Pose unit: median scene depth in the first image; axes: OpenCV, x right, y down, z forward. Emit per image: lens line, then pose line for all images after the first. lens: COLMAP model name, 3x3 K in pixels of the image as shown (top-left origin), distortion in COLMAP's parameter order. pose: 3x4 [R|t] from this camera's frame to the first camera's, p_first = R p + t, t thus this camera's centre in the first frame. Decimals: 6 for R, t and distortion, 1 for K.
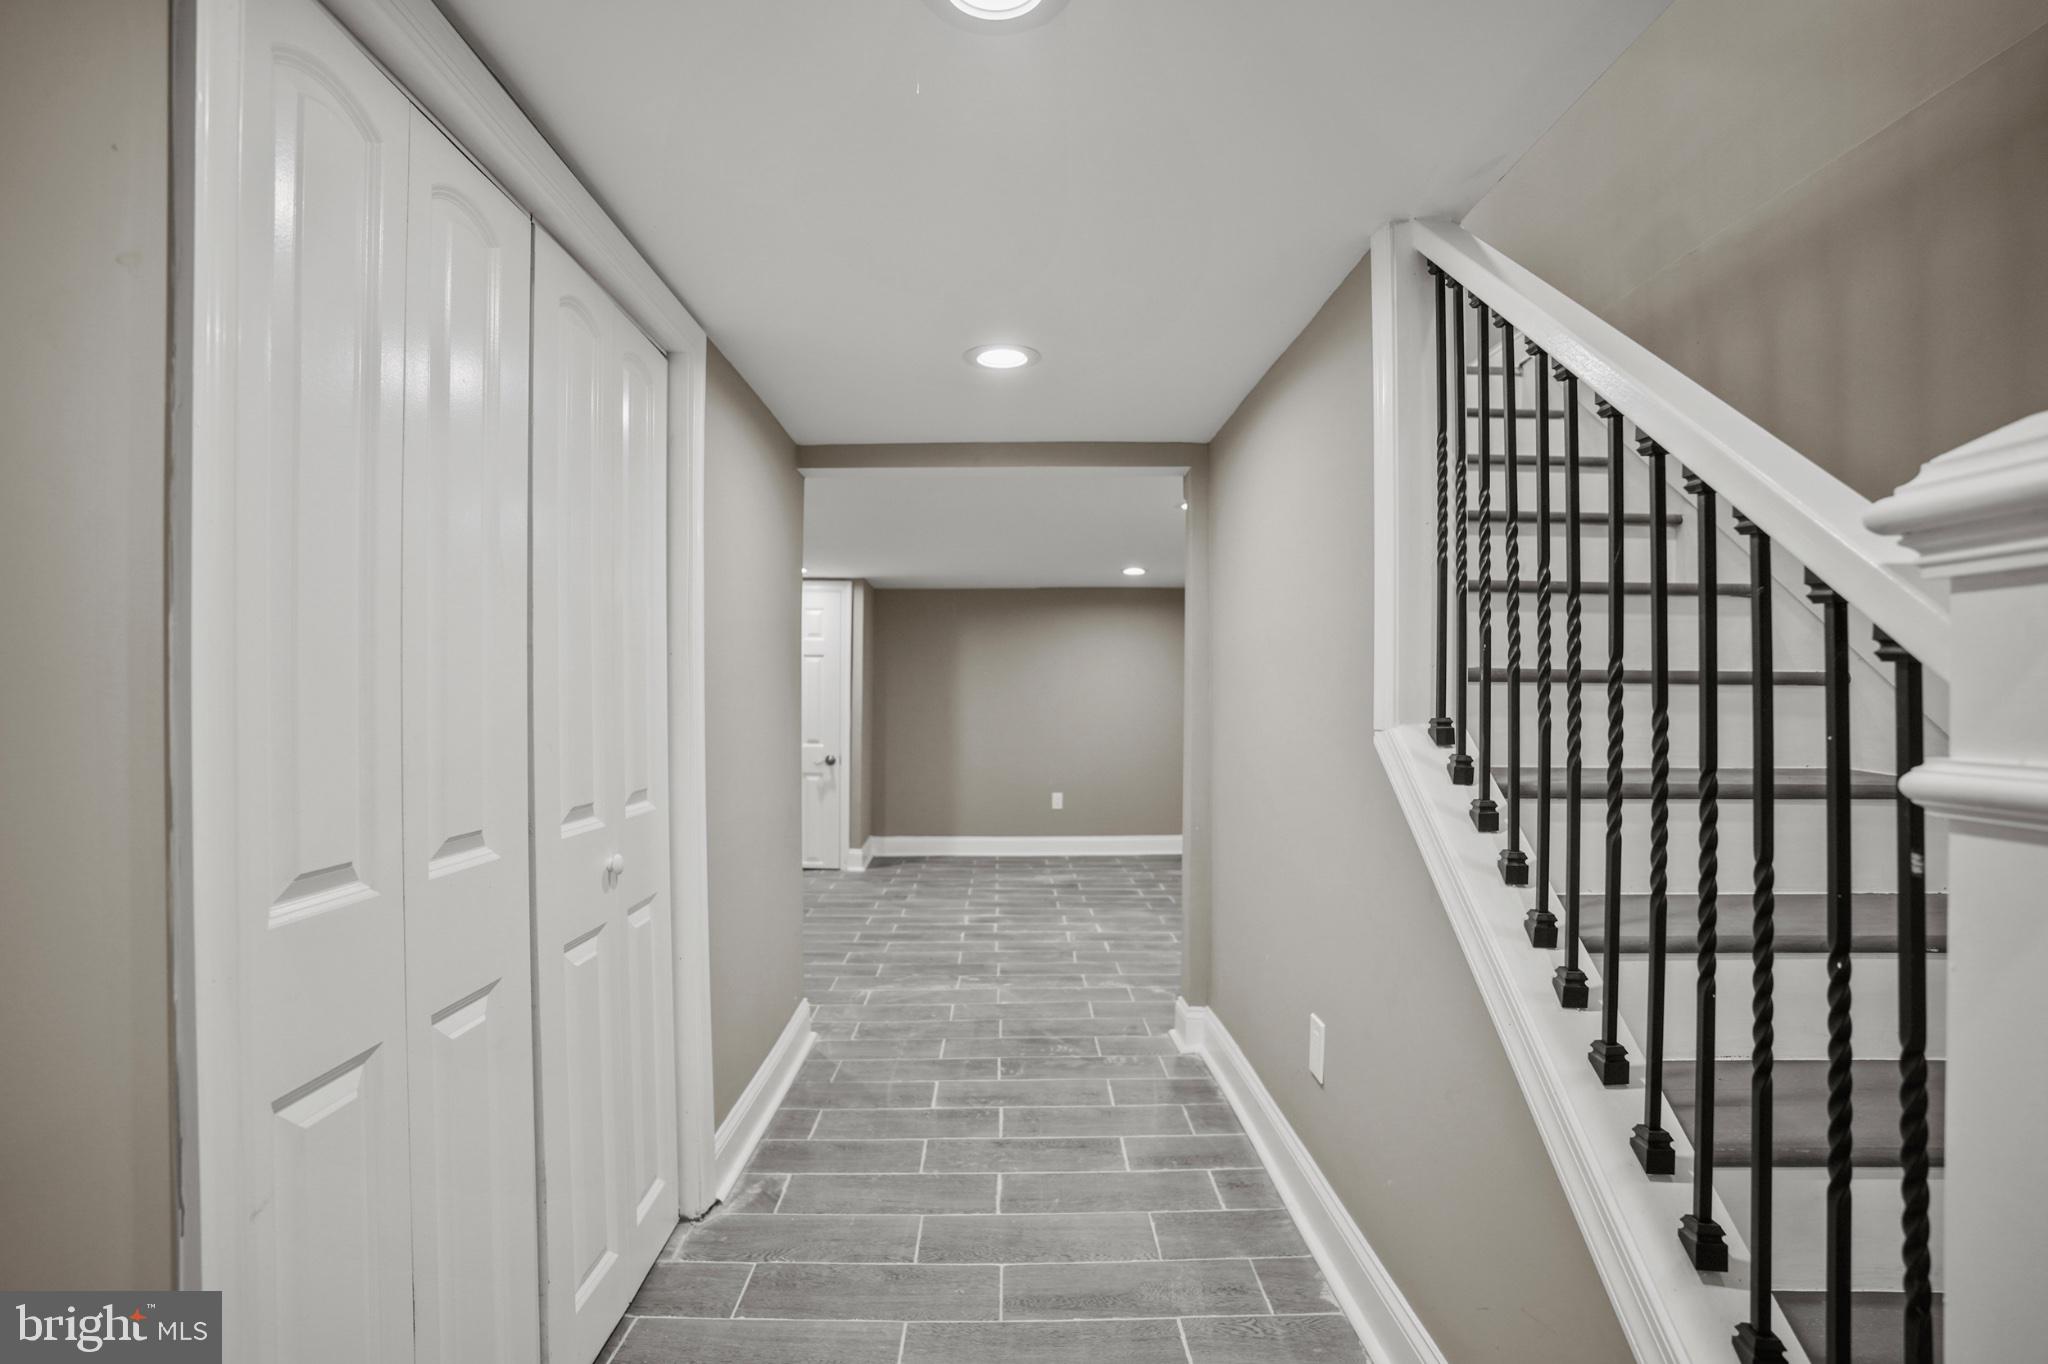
lens RADIAL K [[953.5, 0, 1019.9], [0, 953.5, 700.9], [0, 0, 1]] dist [-0.015260, -0.000053]
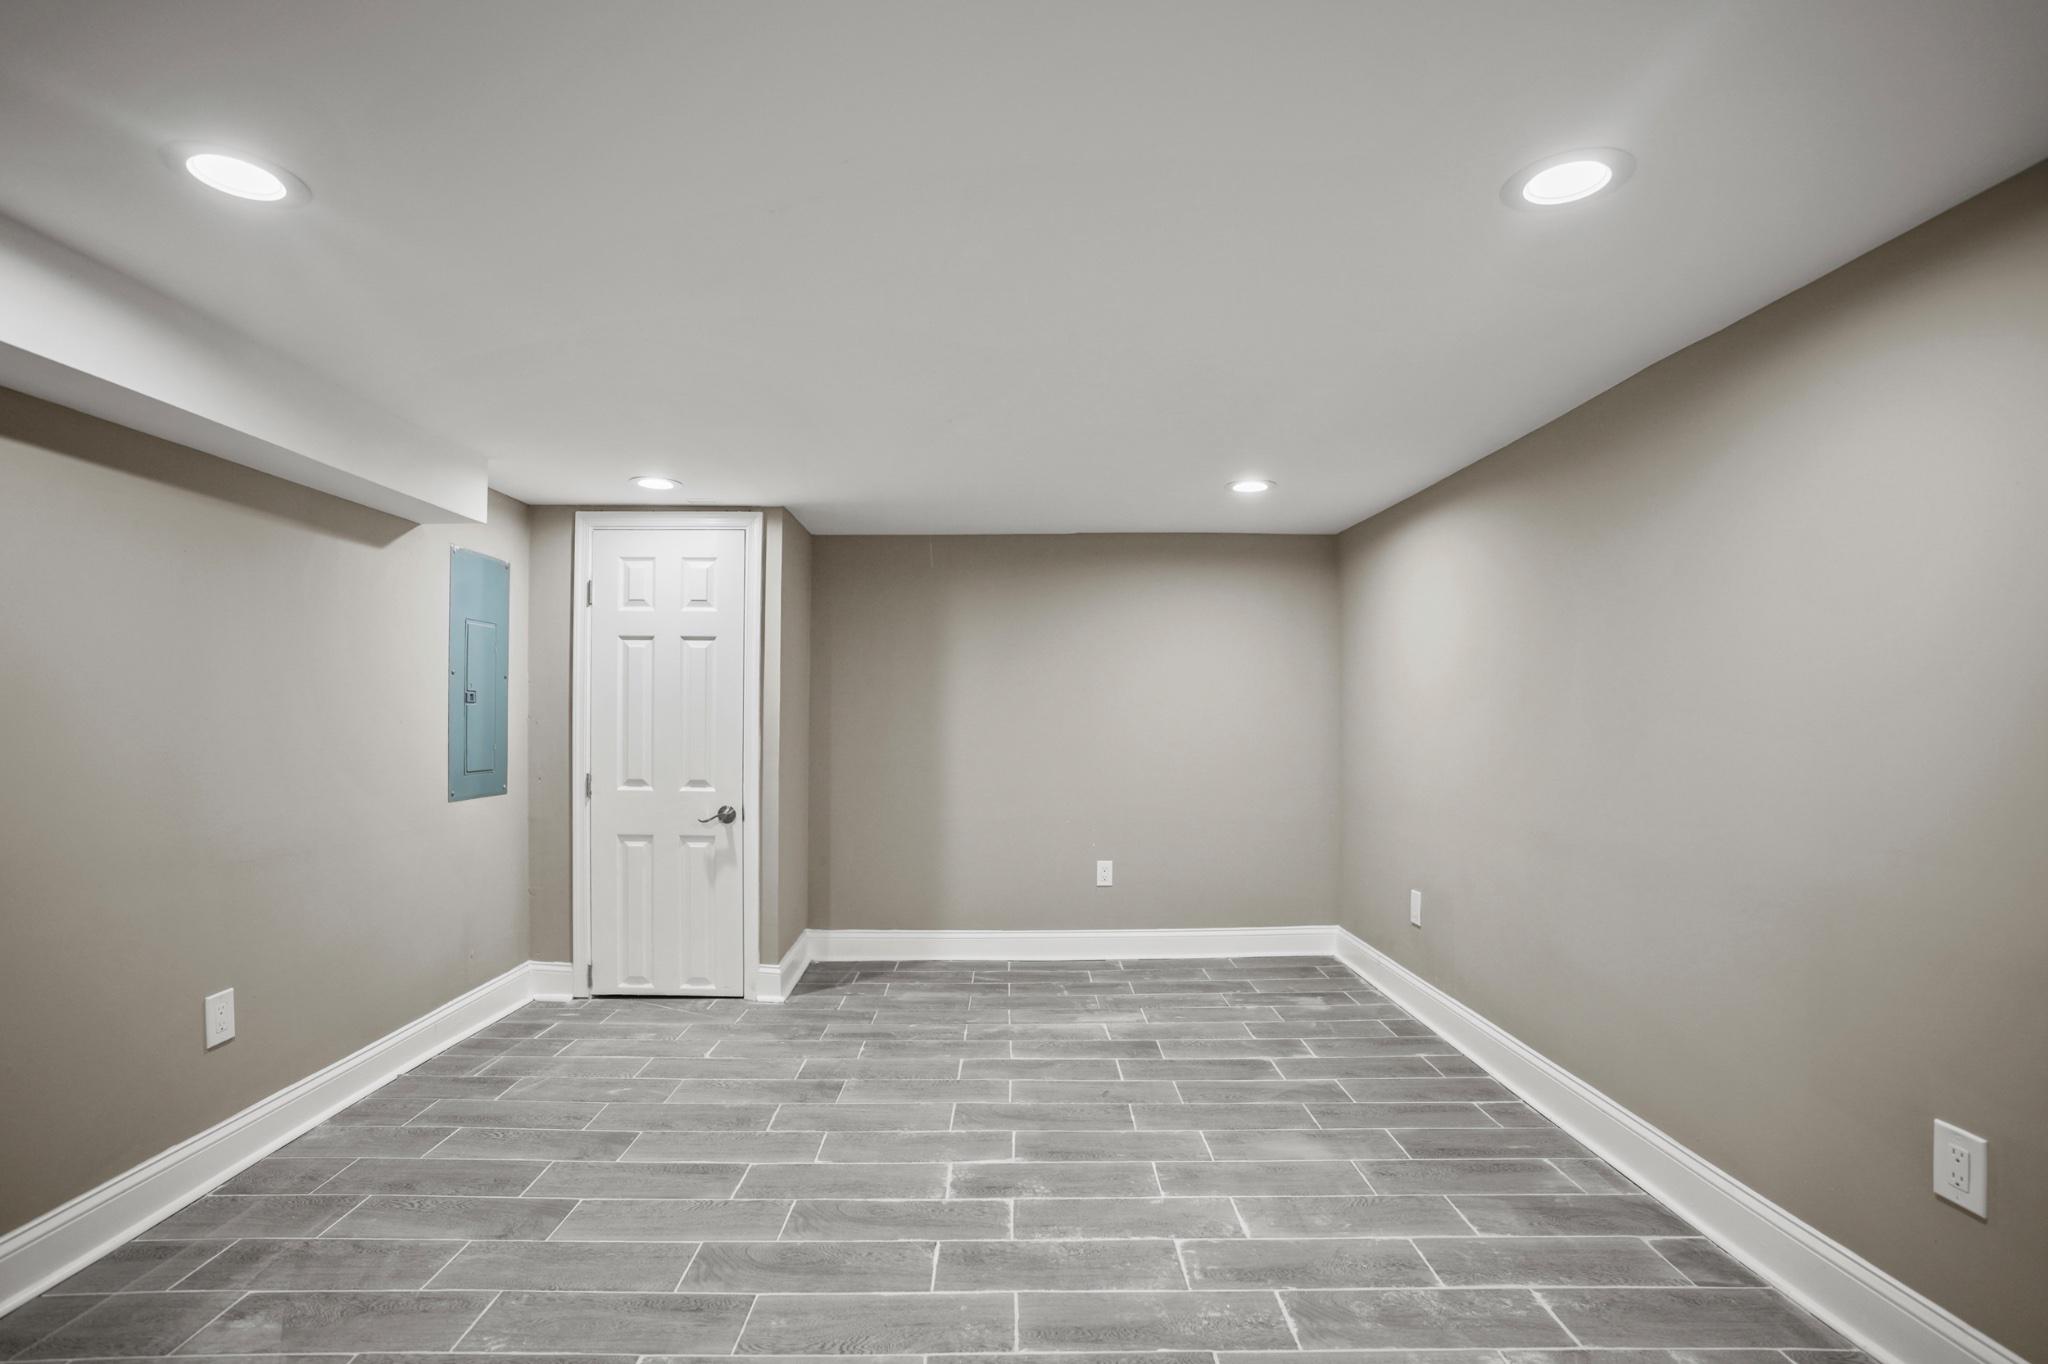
lens RADIAL K [[953.5, 0, 1019.9], [0, 953.5, 700.9], [0, 0, 1]] dist [-0.015260, -0.000053]
pose [[0.999981, -0.002508, -0.005562, -0.022424], [0.002436, 0.999915, -0.012820, 0.000211], [0.005594, 0.012807, 0.999902, 0.668472]]
